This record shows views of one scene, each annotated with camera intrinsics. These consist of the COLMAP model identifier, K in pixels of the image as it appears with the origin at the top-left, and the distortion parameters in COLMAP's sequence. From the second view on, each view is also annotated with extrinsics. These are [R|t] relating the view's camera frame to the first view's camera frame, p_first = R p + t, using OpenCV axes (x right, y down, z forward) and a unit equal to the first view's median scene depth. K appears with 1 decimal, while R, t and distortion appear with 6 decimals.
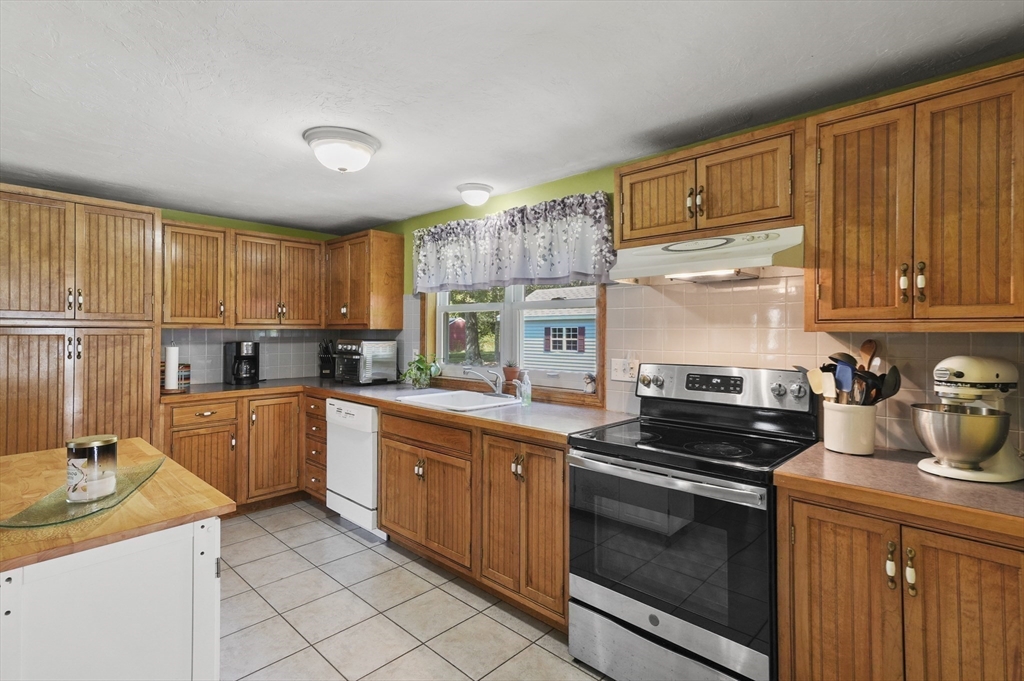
lens RADIAL K [[497.8, 0, 515.0], [0, 497.8, 331.0], [0, 0, 1]] dist [0.017114, 0.005041]
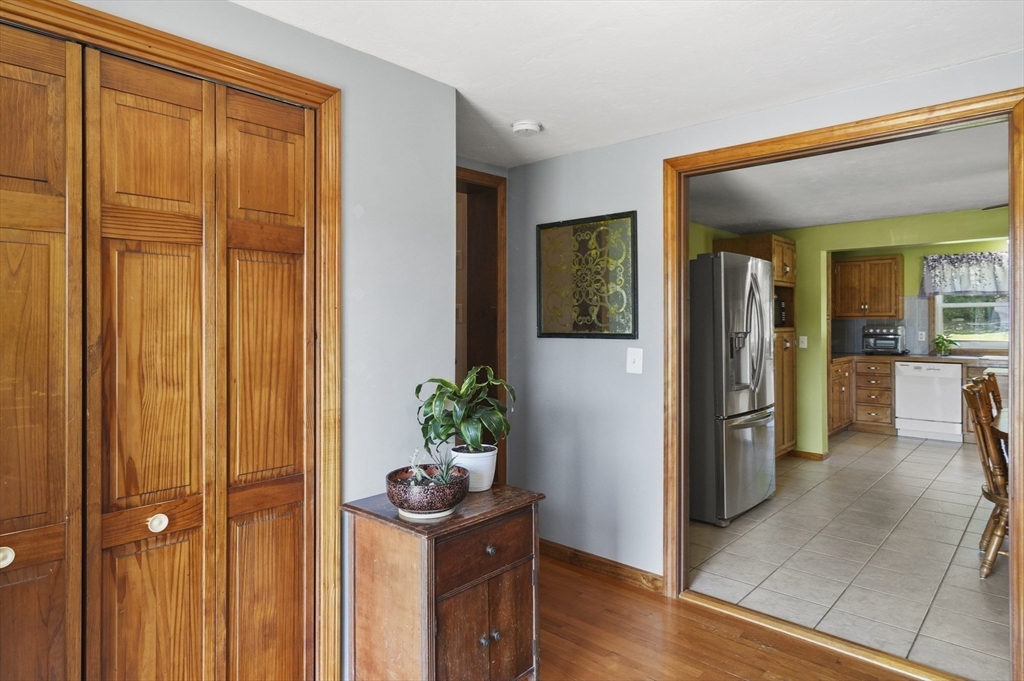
lens RADIAL K [[591.6, 0, 516.1], [0, 591.6, 332.1], [0, 0, 1]] dist [-0.002054, 0.000934]
pose [[0.999806, -0.008534, 0.017729, -2.809668], [0.008191, 0.999780, 0.019334, -0.015486], [-0.017890, -0.019185, 0.999656, -1.536558]]
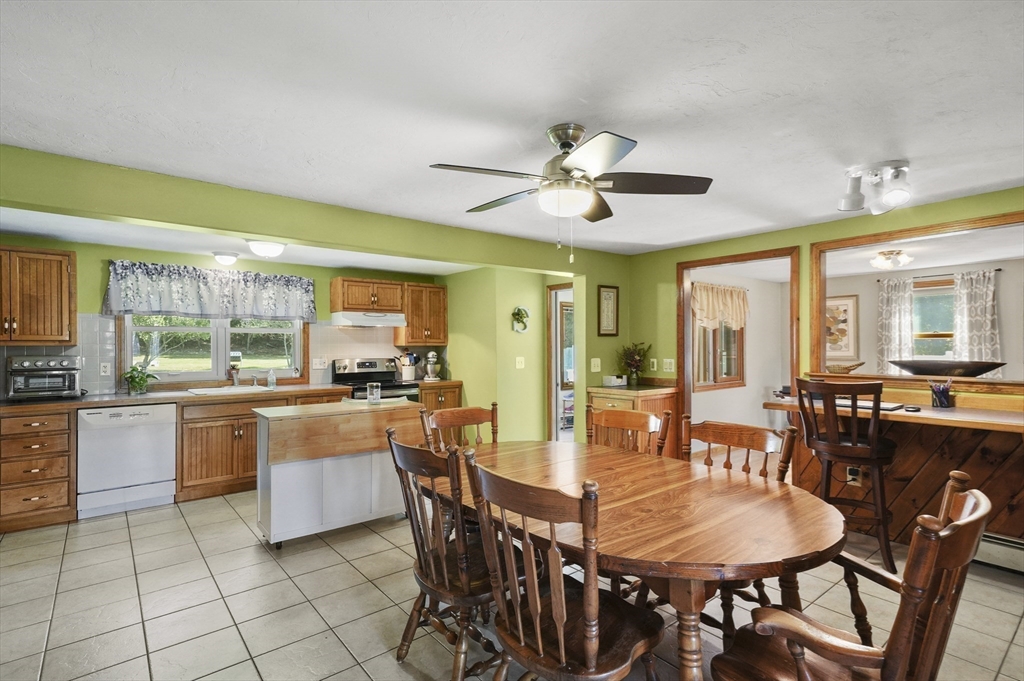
lens RADIAL K [[497.8, 0, 516.0], [0, 497.8, 341.6], [0, 0, 1]] dist [0.017114, 0.005041]
pose [[0.114202, 0.002692, 0.993454, -2.309742], [0.002897, 0.999991, -0.003043, -0.011125], [-0.993453, 0.003226, 0.114193, -0.101710]]
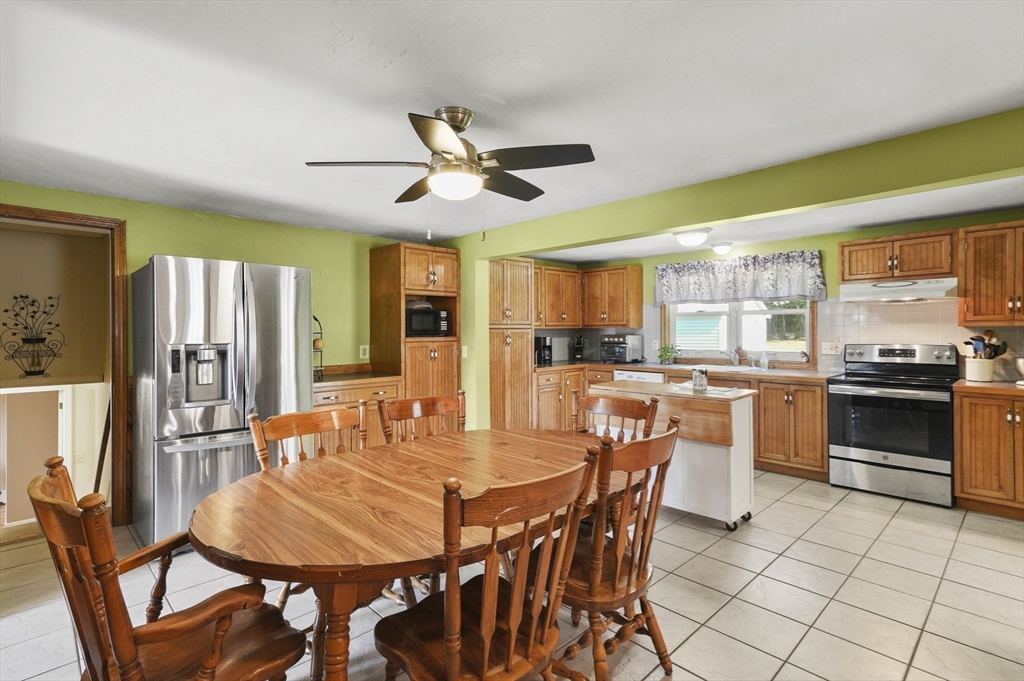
lens RADIAL K [[497.8, 0, 510.7], [0, 497.8, 336.7], [0, 0, 1]] dist [0.017114, 0.005041]
pose [[0.999074, -0.010257, -0.041790, -1.110914], [0.010866, 0.999838, 0.014376, -0.005513], [0.041635, -0.014817, 0.999023, -1.115331]]
